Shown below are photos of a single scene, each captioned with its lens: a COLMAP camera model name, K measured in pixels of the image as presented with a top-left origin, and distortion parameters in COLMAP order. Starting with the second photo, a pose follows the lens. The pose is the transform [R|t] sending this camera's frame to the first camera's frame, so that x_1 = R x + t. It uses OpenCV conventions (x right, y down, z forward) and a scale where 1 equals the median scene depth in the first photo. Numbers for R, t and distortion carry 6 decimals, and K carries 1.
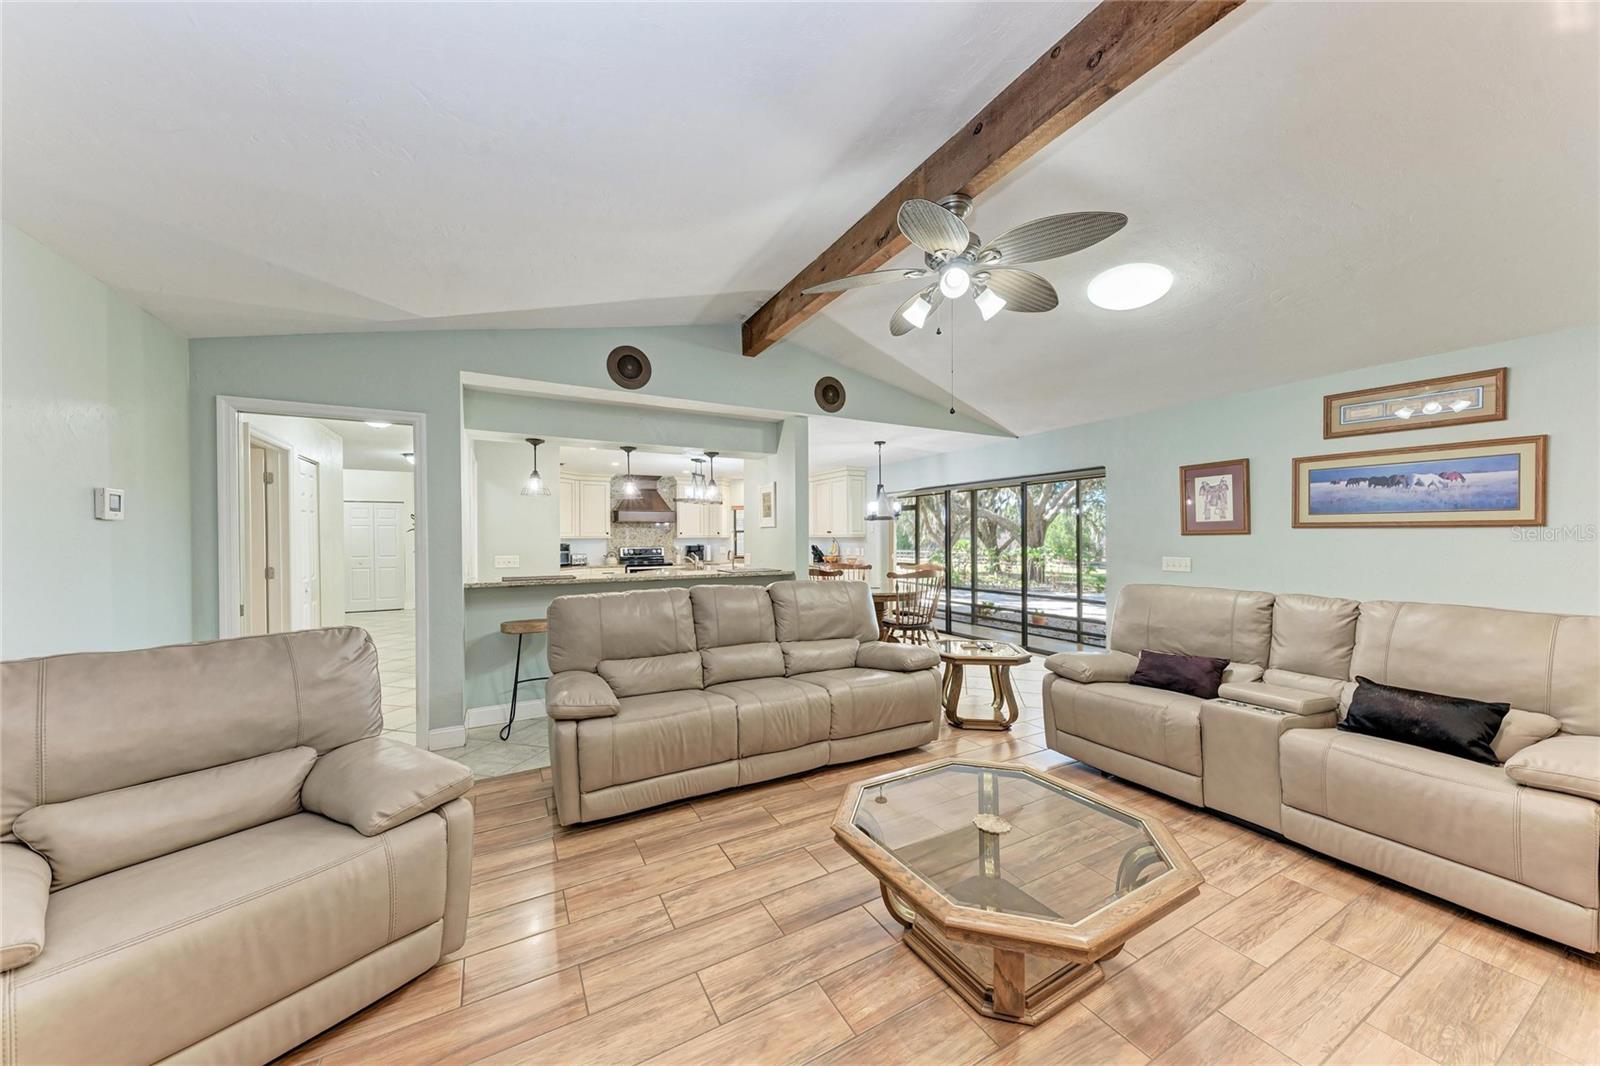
lens RADIAL K [[552.1, 0, 797.2], [0, 552.1, 537.0], [0, 0, 1]] dist [0.020202, 0.000147]
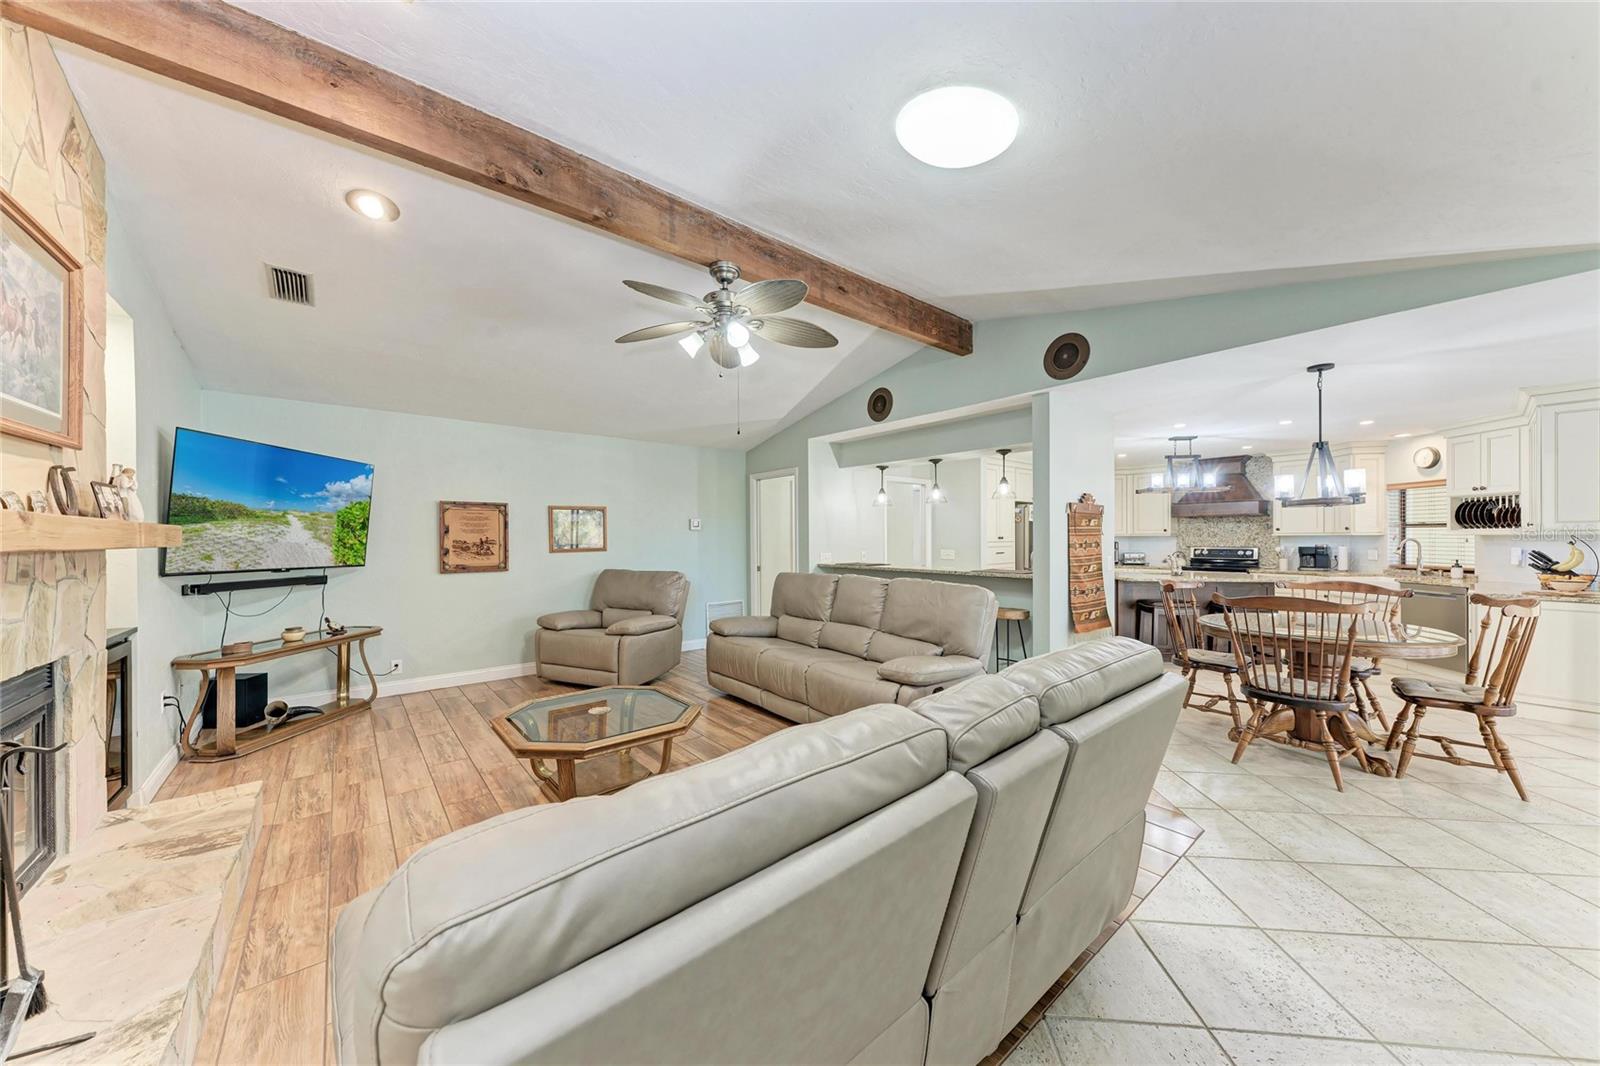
lens RADIAL K [[552.1, 0, 805.3], [0, 552.1, 541.6], [0, 0, 1]] dist [0.020202, 0.000147]
pose [[0.201525, 0.013286, -0.979393, 0.407337], [0.001234, 0.999904, 0.013818, -0.001668], [0.979483, -0.003994, 0.201490, 0.250420]]
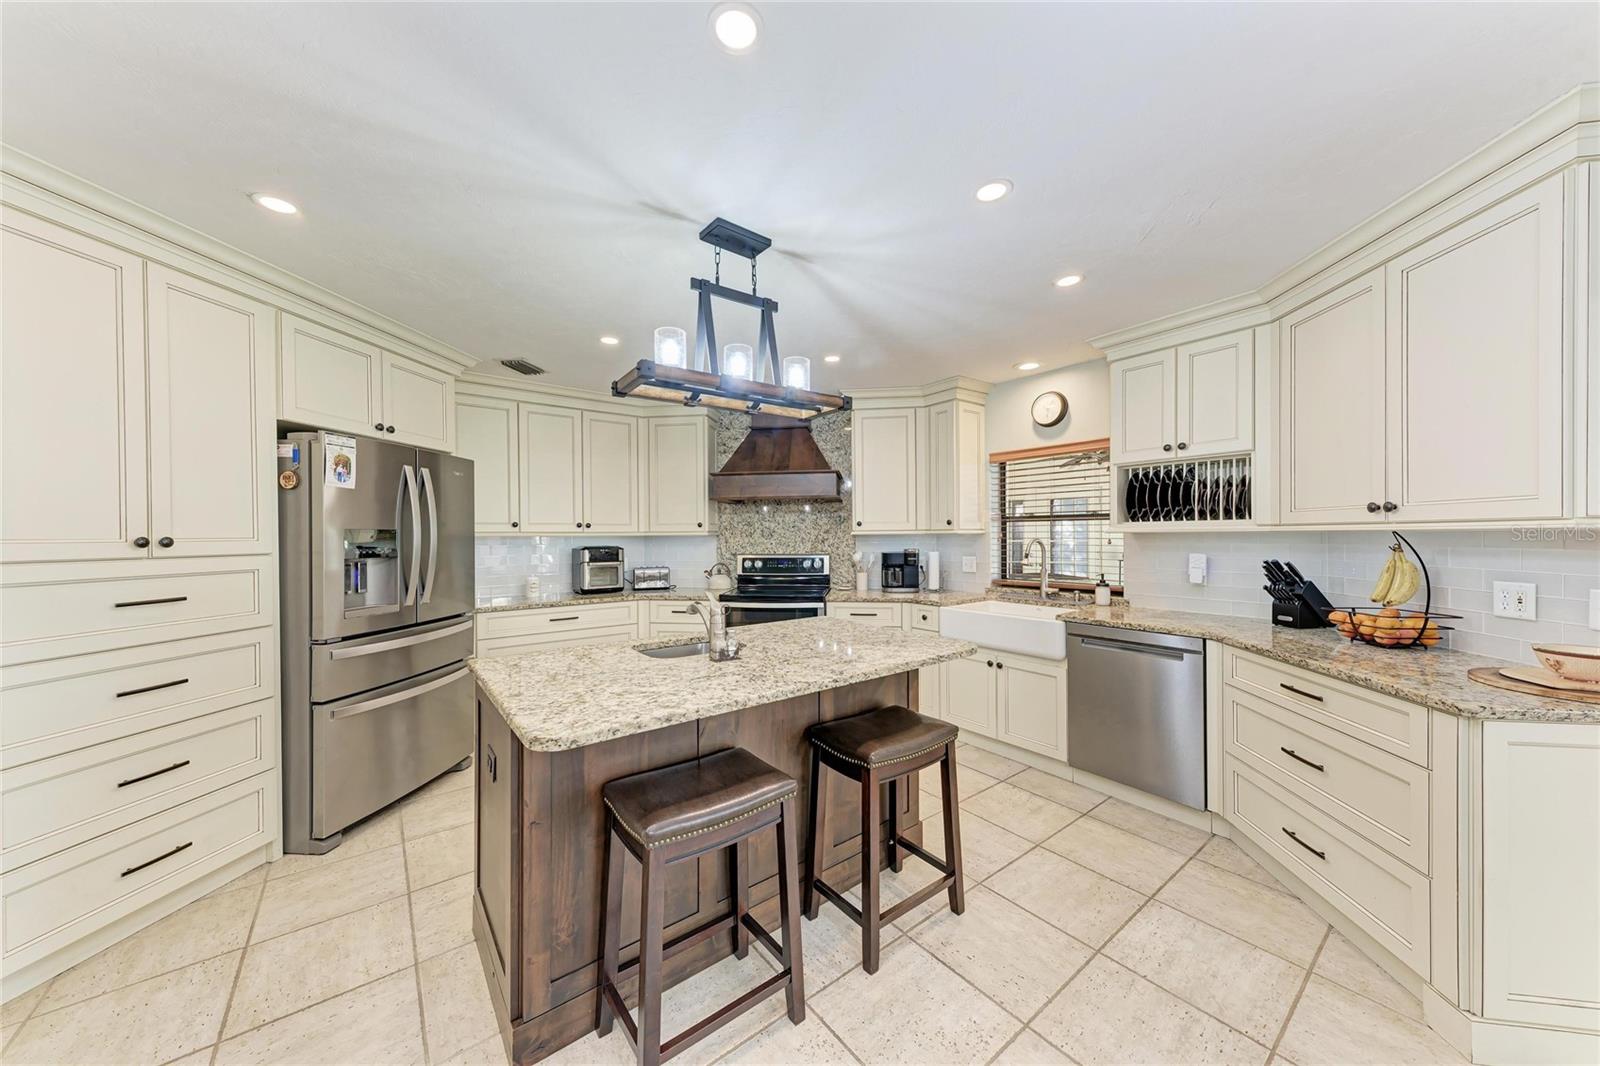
lens RADIAL K [[552.1, 0, 795.2], [0, 552.1, 539.3], [0, 0, 1]] dist [0.020202, 0.000147]
pose [[0.810743, 0.004491, -0.585385, -0.000239], [0.000954, 0.999959, 0.008993, 0.001409], [0.585401, -0.007850, 0.810706, 0.653512]]
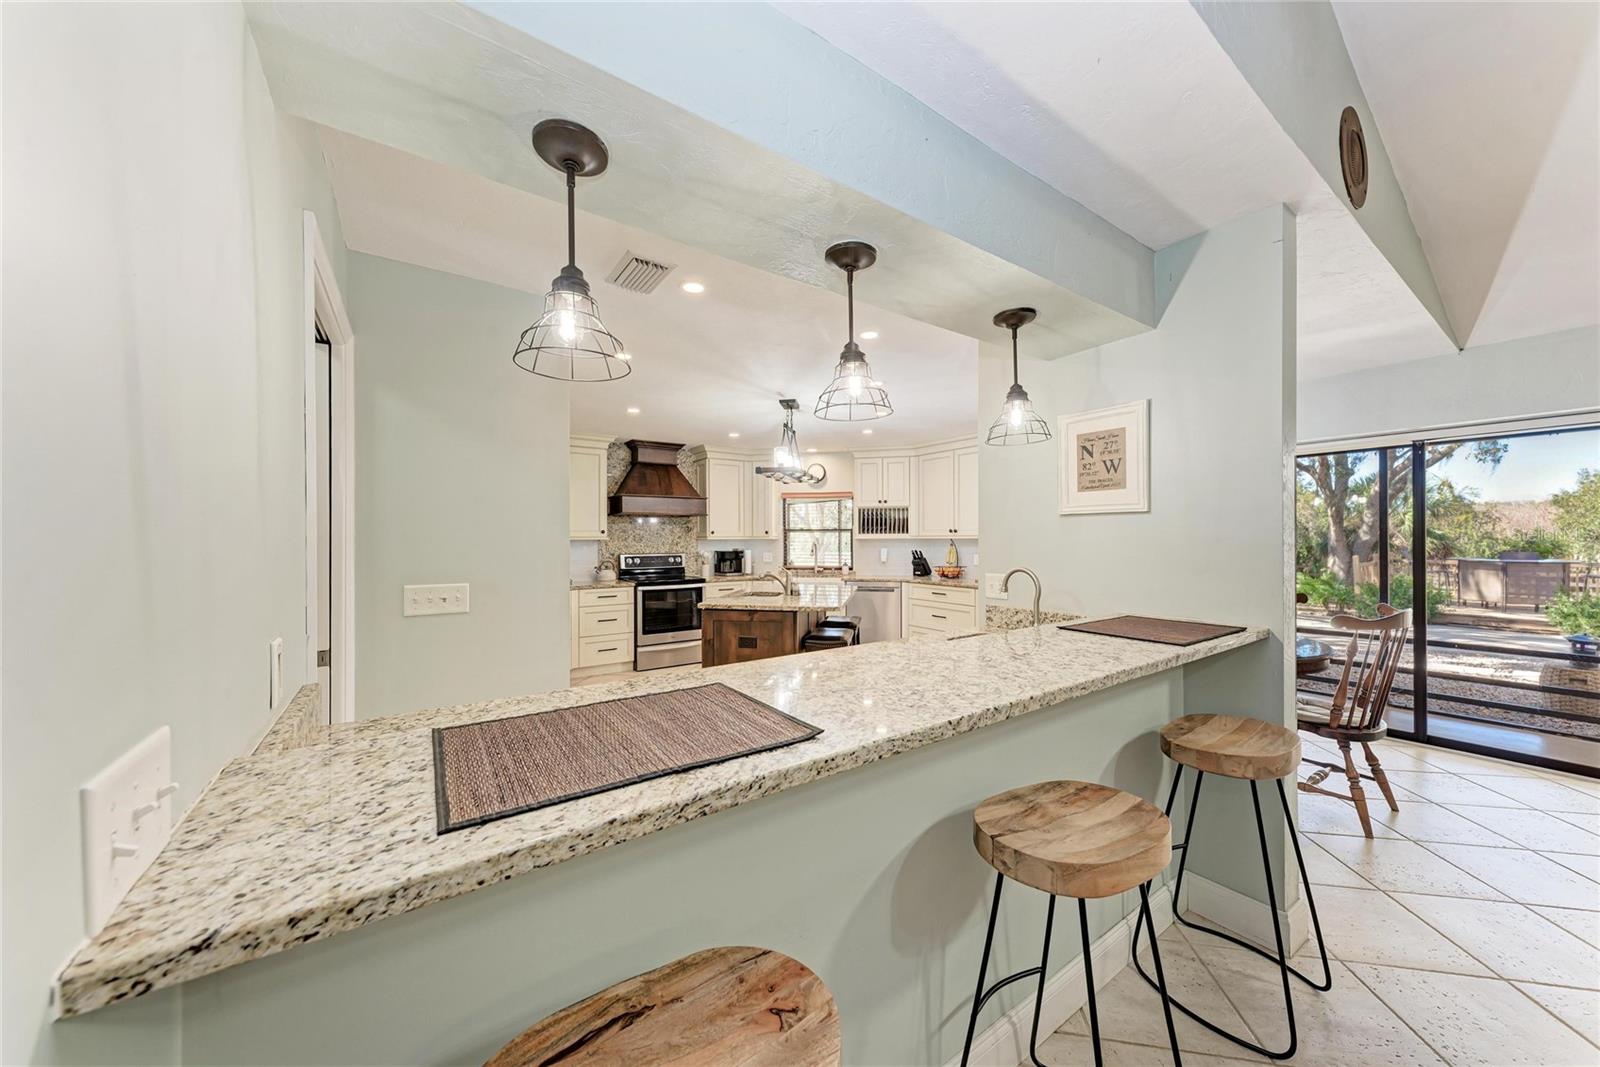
lens RADIAL K [[552.1, 0, 802.2], [0, 552.1, 538.0], [0, 0, 1]] dist [0.020202, 0.000147]
pose [[0.993380, 0.001823, 0.114857, -0.188420], [-0.001375, 0.999991, -0.003980, 0.002403], [-0.114863, 0.003796, 0.993374, 0.350739]]
